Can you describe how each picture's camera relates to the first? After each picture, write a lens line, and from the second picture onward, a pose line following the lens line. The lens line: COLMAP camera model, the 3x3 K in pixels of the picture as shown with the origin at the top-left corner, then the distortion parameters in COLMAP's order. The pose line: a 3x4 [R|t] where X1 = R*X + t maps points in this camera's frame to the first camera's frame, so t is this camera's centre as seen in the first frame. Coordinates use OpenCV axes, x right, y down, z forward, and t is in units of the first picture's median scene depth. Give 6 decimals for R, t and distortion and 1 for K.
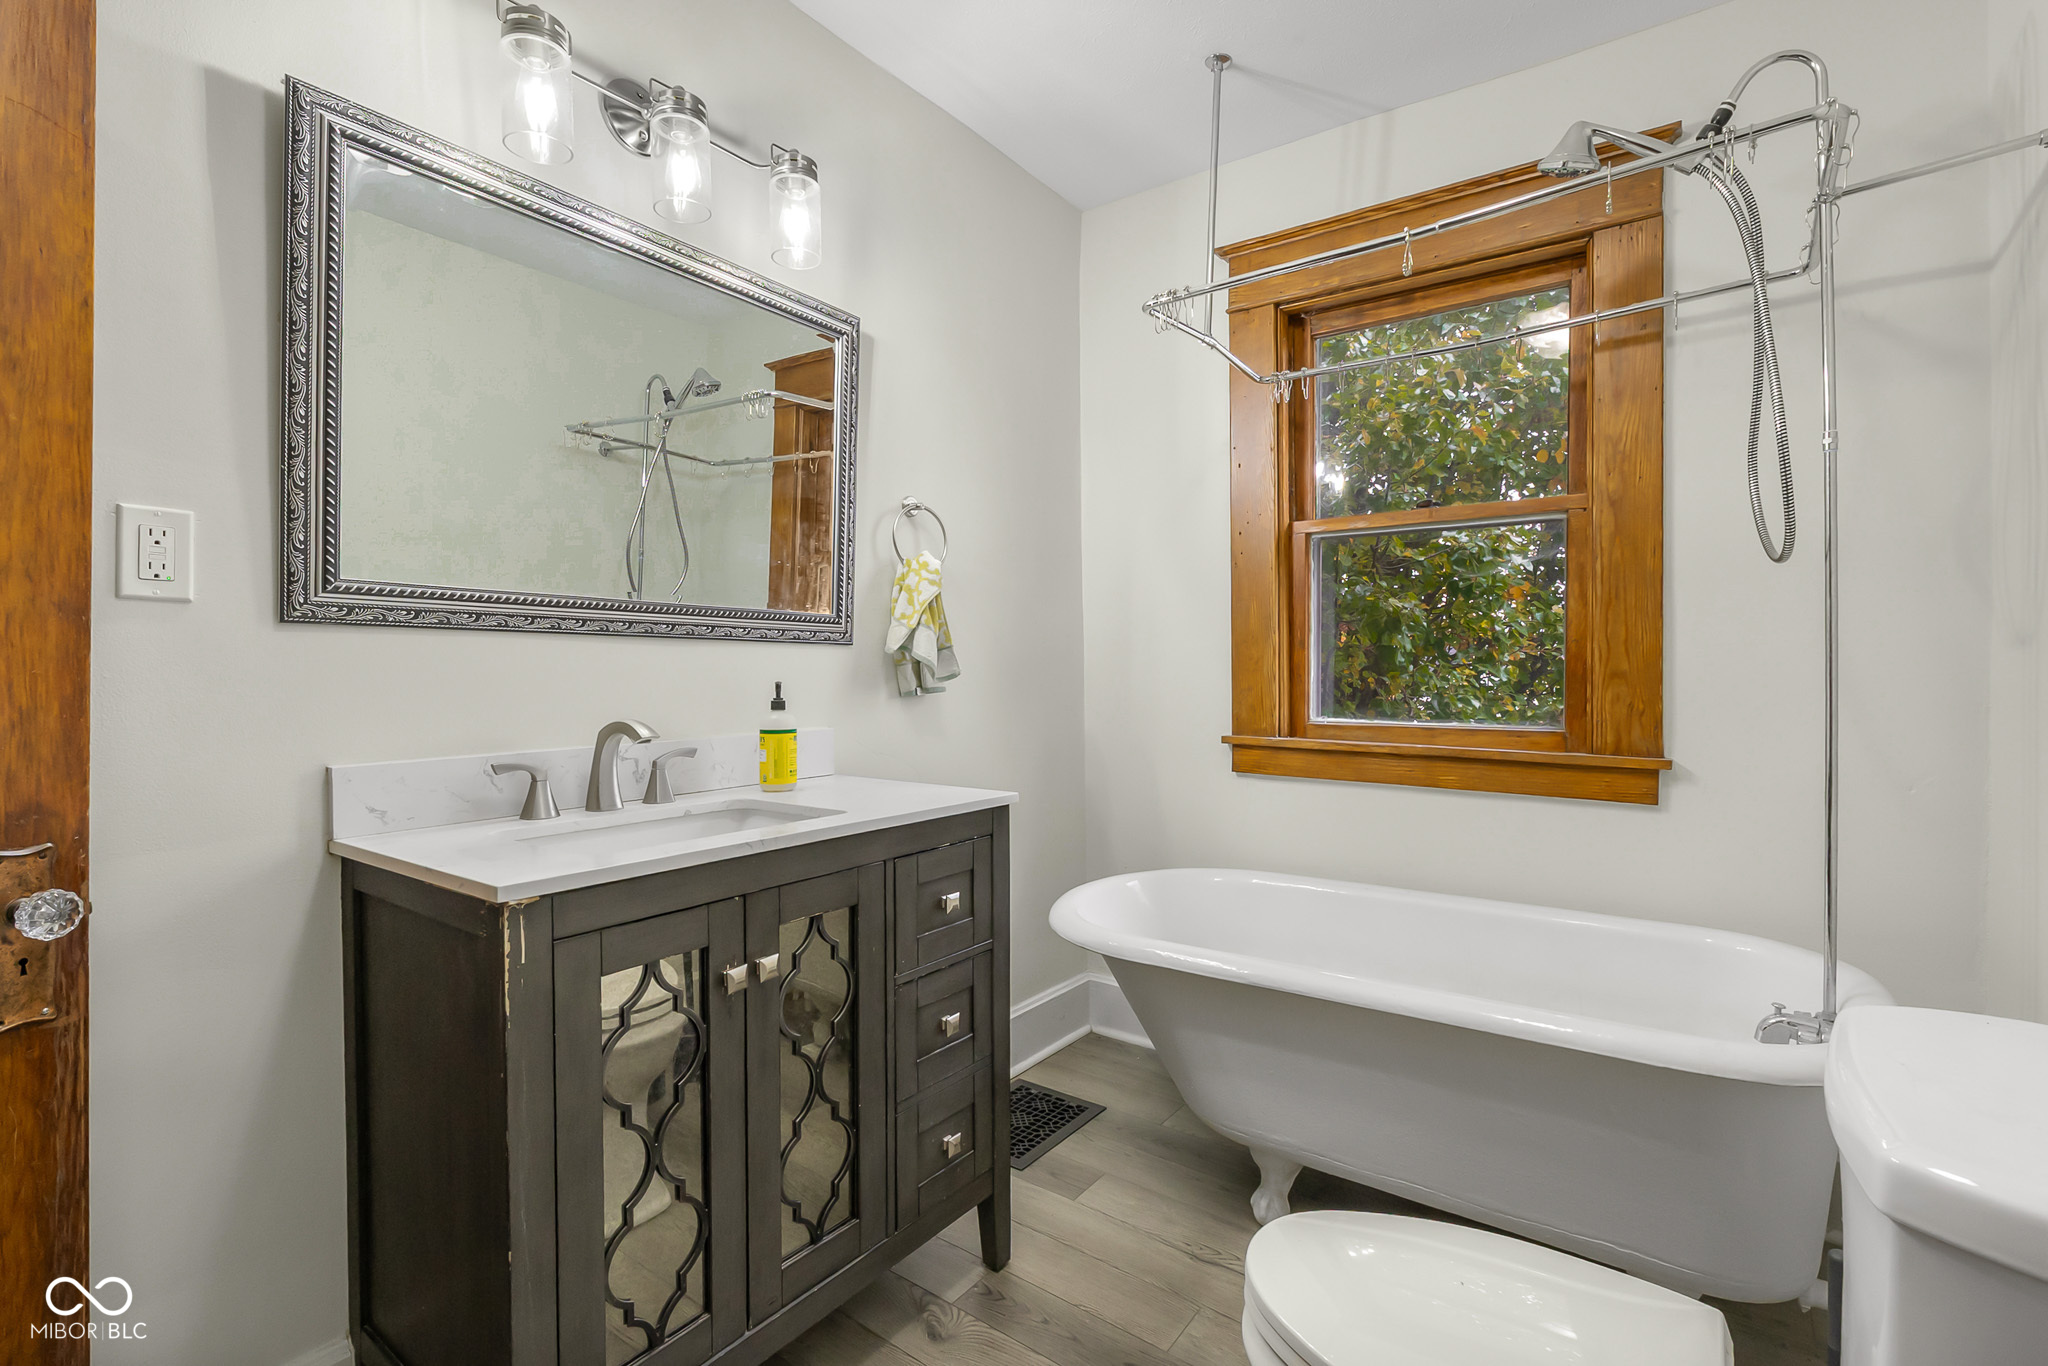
lens RADIAL K [[914.2, 0, 1027.5], [0, 914.2, 691.9], [0, 0, 1]] dist [-0.002391, 0.000001]
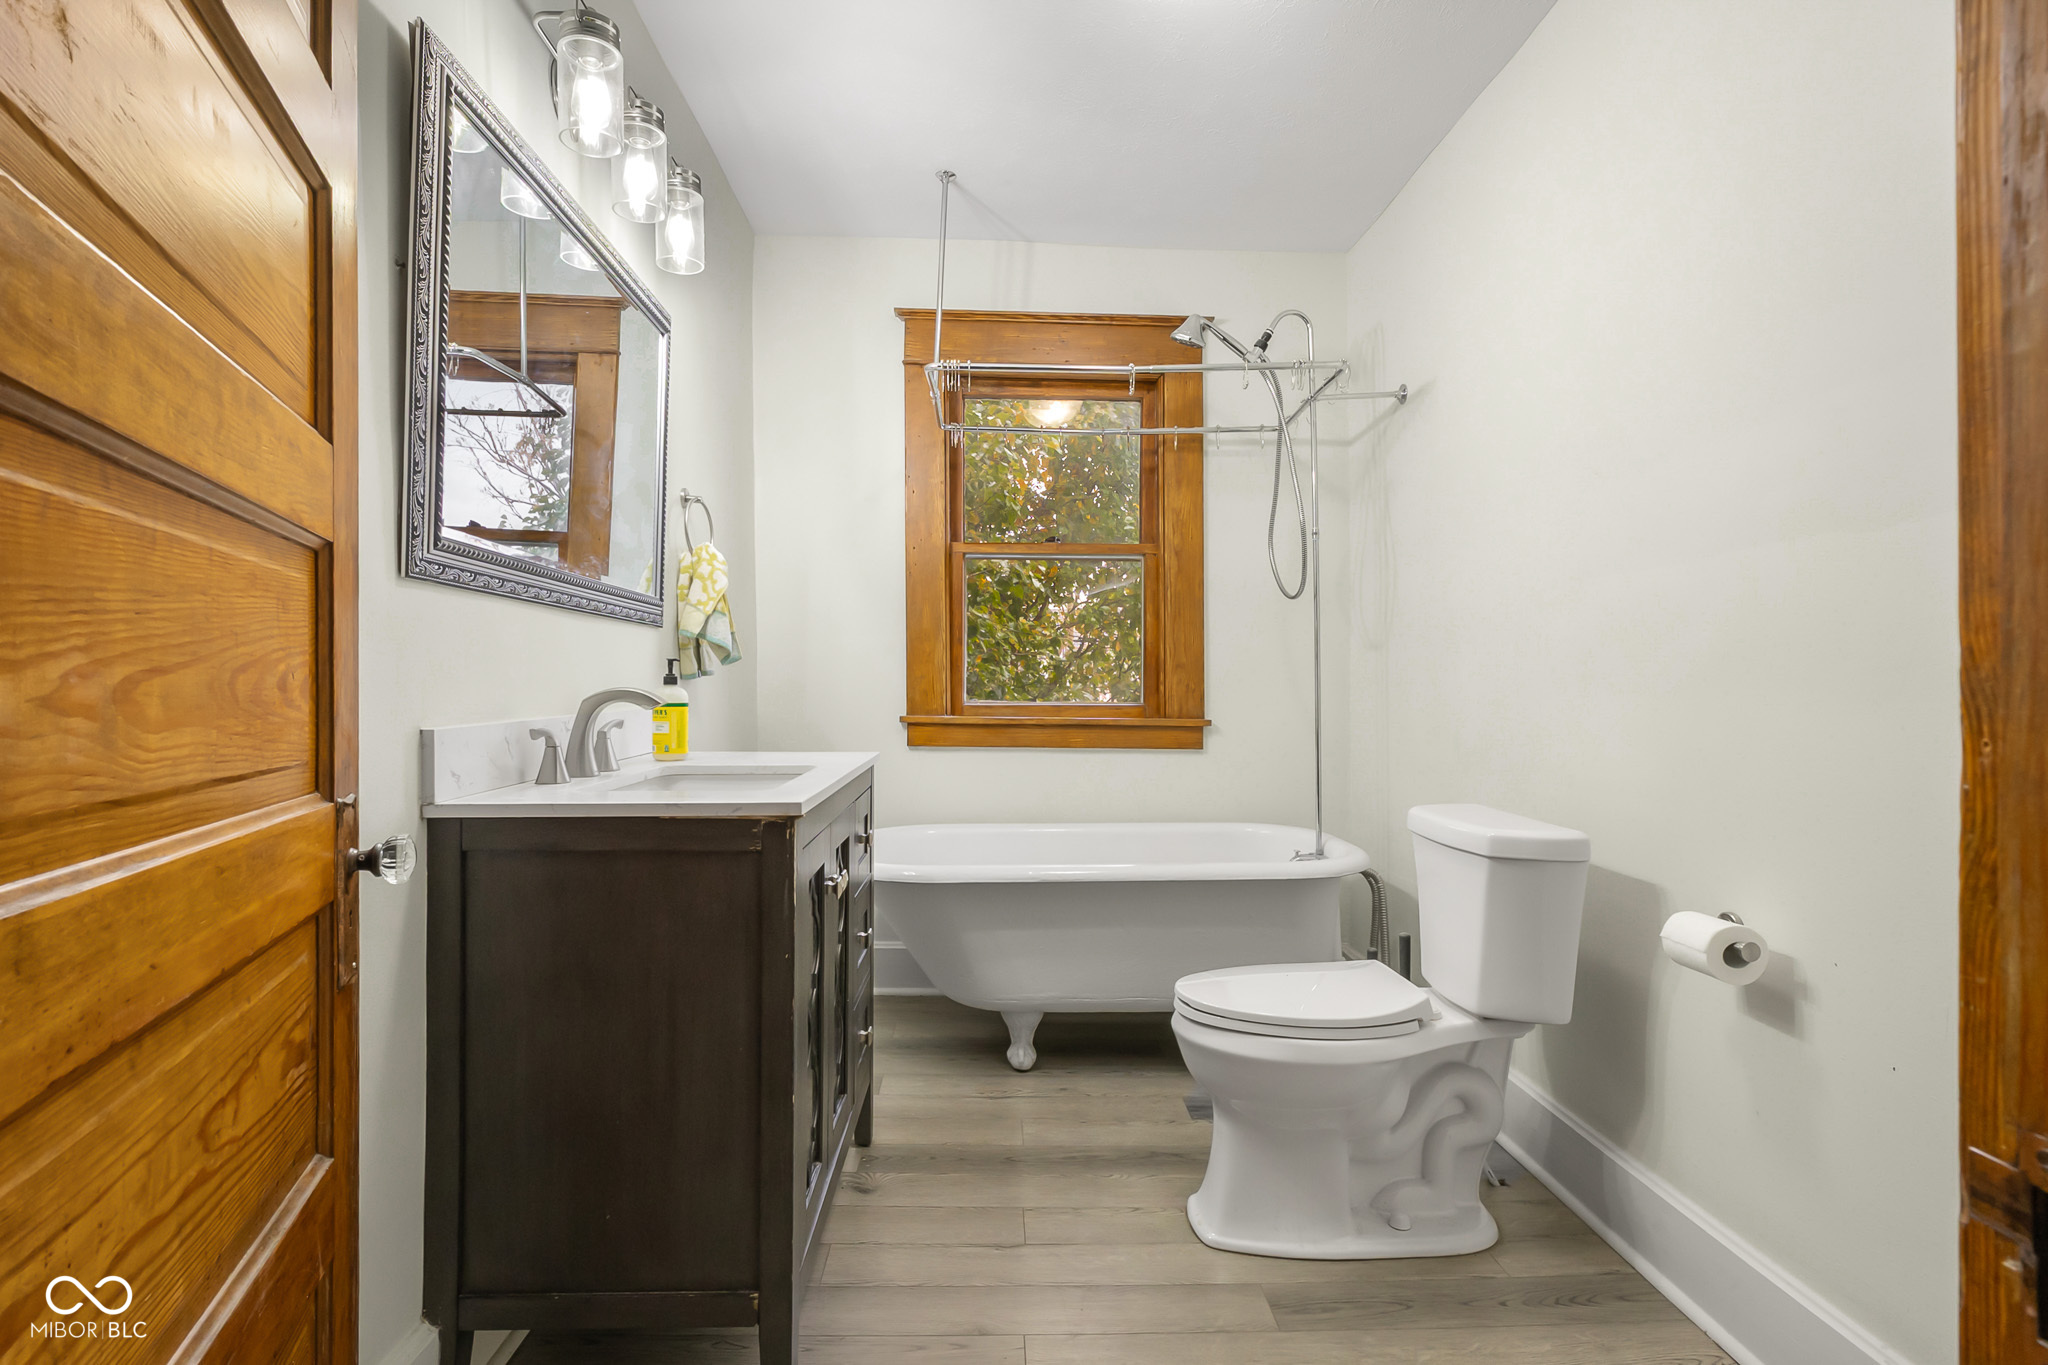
lens RADIAL K [[935.8, 0, 1021.1], [0, 935.8, 731.7], [0, 0, 1]] dist [-0.045219, 0.000155]
pose [[0.801383, -0.028119, 0.597490, -0.496438], [0.008647, 0.999335, 0.035433, 0.032899], [-0.598089, -0.023229, 0.801093, -0.098480]]
